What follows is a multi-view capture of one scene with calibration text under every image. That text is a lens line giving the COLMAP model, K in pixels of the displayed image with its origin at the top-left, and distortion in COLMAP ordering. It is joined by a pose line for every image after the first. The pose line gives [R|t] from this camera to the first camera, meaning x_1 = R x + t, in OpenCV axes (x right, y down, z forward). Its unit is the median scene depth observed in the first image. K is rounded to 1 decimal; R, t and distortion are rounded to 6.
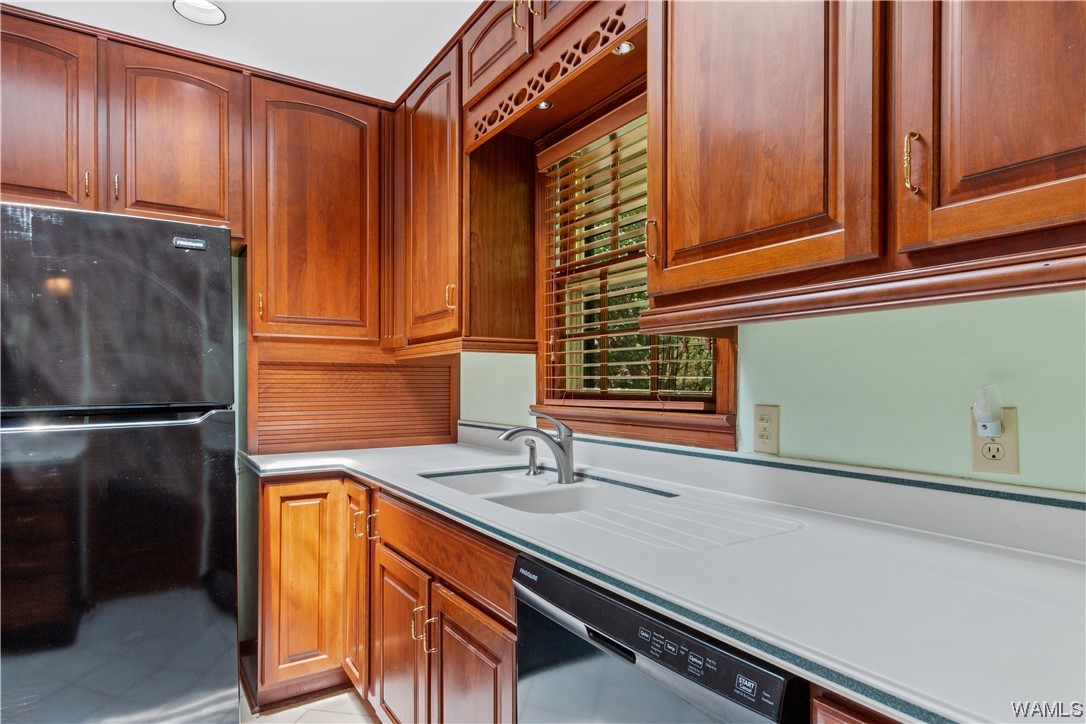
lens RADIAL K [[597.9, 0, 540.8], [0, 597.9, 391.7], [0, 0, 1]] dist [0.008702, -0.004108]
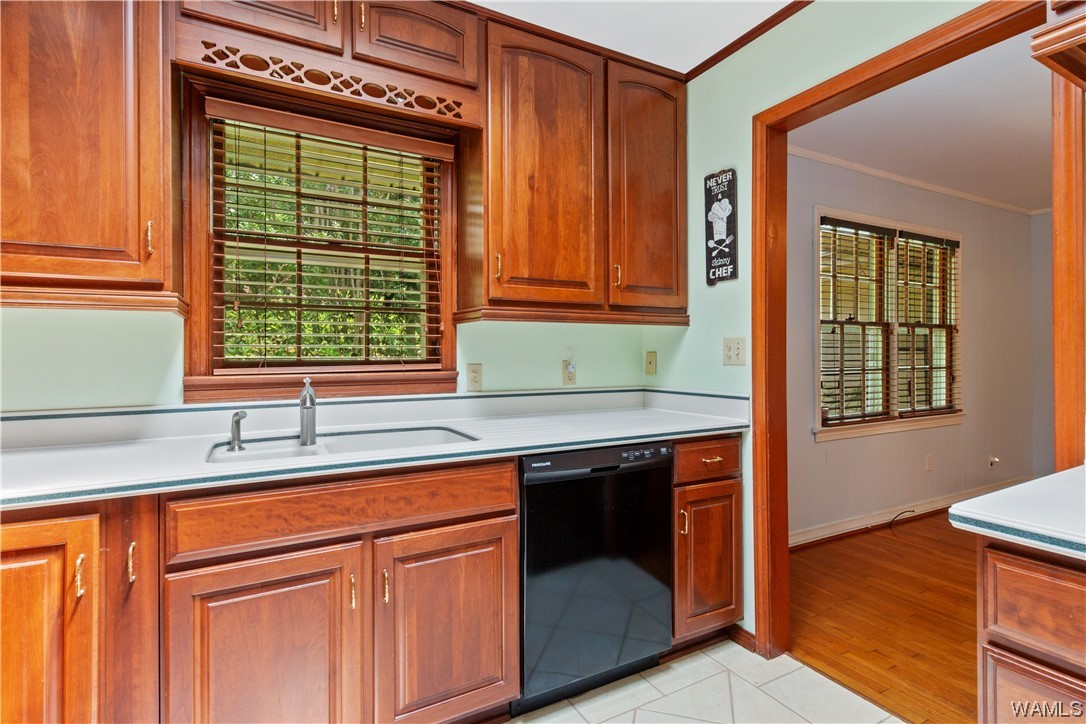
lens RADIAL K [[519.9, 0, 561.8], [0, 519.9, 353.6], [0, 0, 1]] dist [0.014819, -0.006419]
pose [[0.081192, -0.001190, 0.996698, -0.792196], [0.015075, 0.999886, -0.000034, -0.002394], [-0.996584, 0.015028, 0.081201, 0.441056]]
